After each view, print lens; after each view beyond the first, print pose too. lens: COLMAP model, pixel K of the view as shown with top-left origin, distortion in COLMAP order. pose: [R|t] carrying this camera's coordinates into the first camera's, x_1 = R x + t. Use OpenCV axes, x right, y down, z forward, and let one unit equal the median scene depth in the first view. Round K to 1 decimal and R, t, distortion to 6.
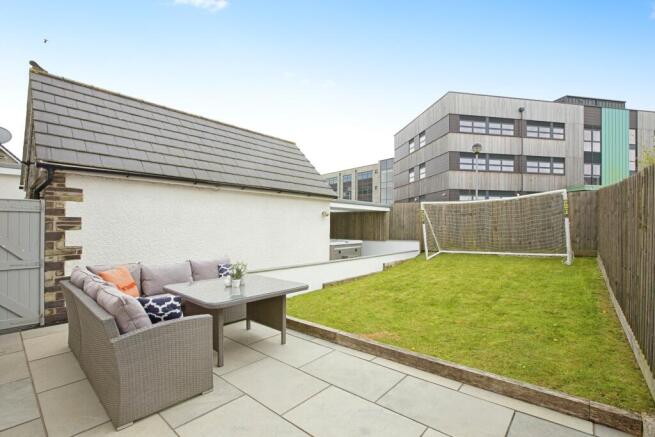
lens RADIAL K [[307.4, 0, 327.7], [0, 307.4, 221.4], [0, 0, 1]] dist [-0.036027, -0.000064]
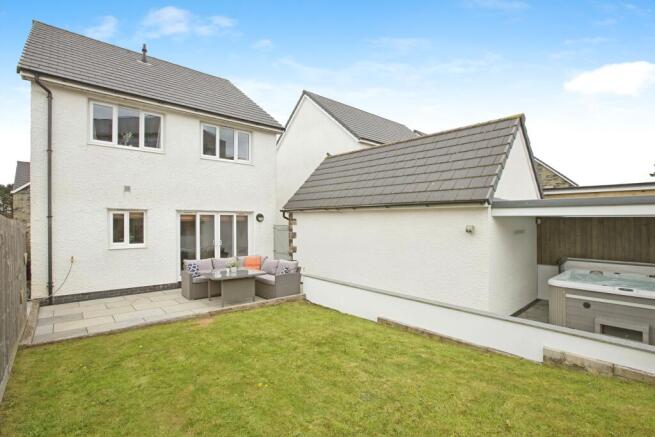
lens RADIAL K [[307.4, 0, 327.7], [0, 307.4, 221.4], [0, 0, 1]] dist [-0.036027, -0.000064]
pose [[-0.136531, -0.002986, -0.990631, 1.284641], [0.010247, 0.999938, -0.004427, -0.080883], [0.990583, -0.010755, -0.136492, 1.533723]]
